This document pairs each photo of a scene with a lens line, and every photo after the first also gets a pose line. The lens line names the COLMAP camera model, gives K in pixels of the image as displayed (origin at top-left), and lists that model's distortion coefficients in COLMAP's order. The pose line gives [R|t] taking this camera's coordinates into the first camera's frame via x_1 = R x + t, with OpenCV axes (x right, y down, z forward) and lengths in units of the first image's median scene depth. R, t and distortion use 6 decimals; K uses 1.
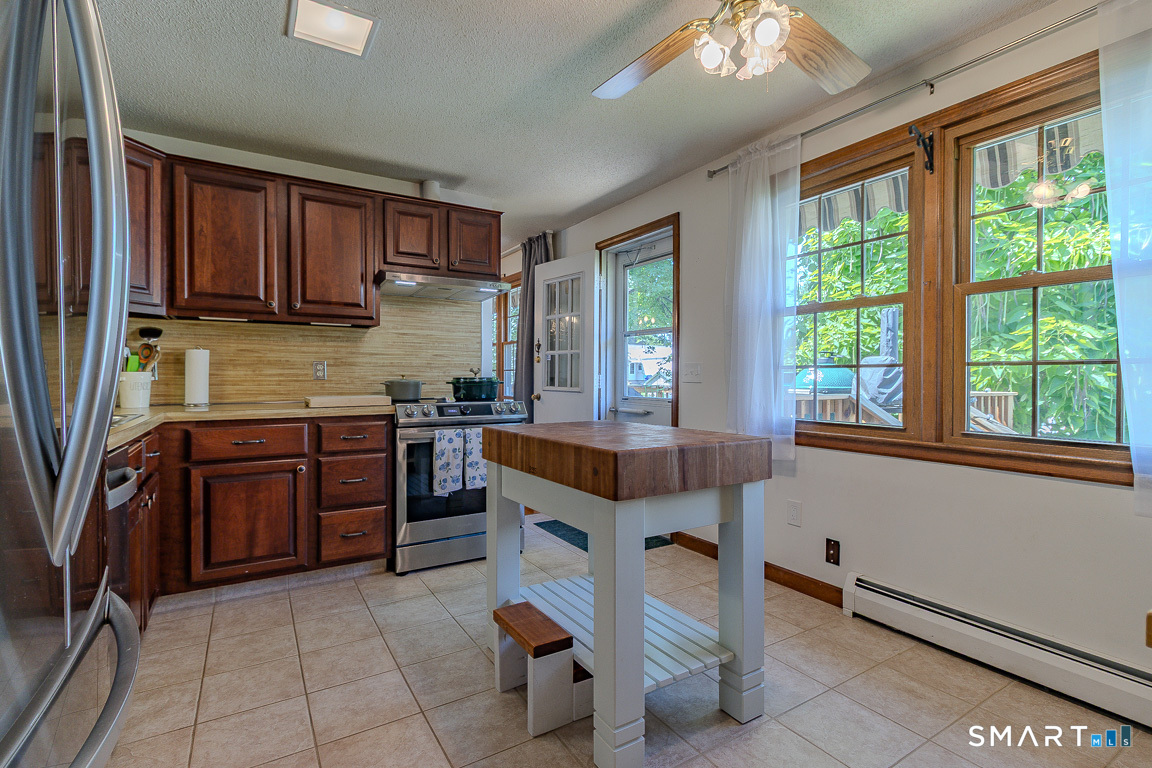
lens RADIAL K [[537.8, 0, 560.5], [0, 537.8, 389.5], [0, 0, 1]] dist [0.006899, -0.001437]
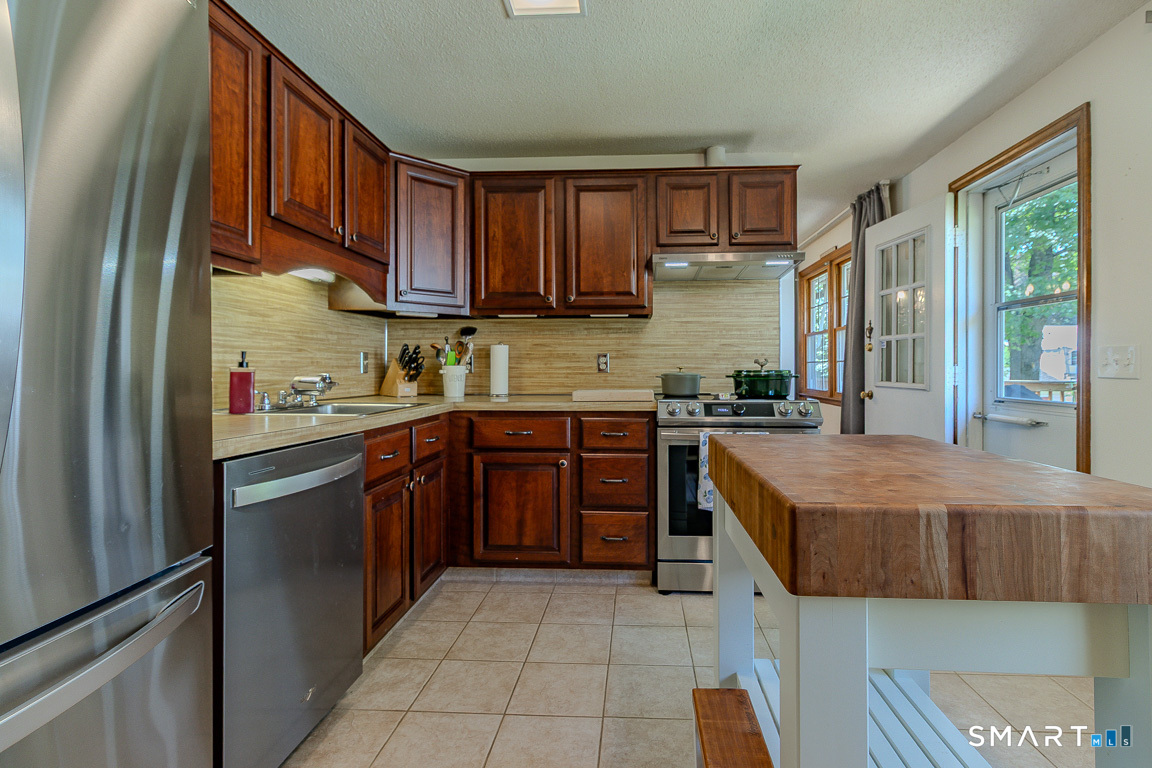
lens RADIAL K [[537.8, 0, 609.1], [0, 537.8, 372.1], [0, 0, 1]] dist [0.006899, -0.001437]
pose [[0.832091, 0.001081, -0.554639, 0.119876], [-0.011611, 0.999813, -0.015472, -0.004446], [0.554518, 0.019314, 0.831947, 0.206275]]
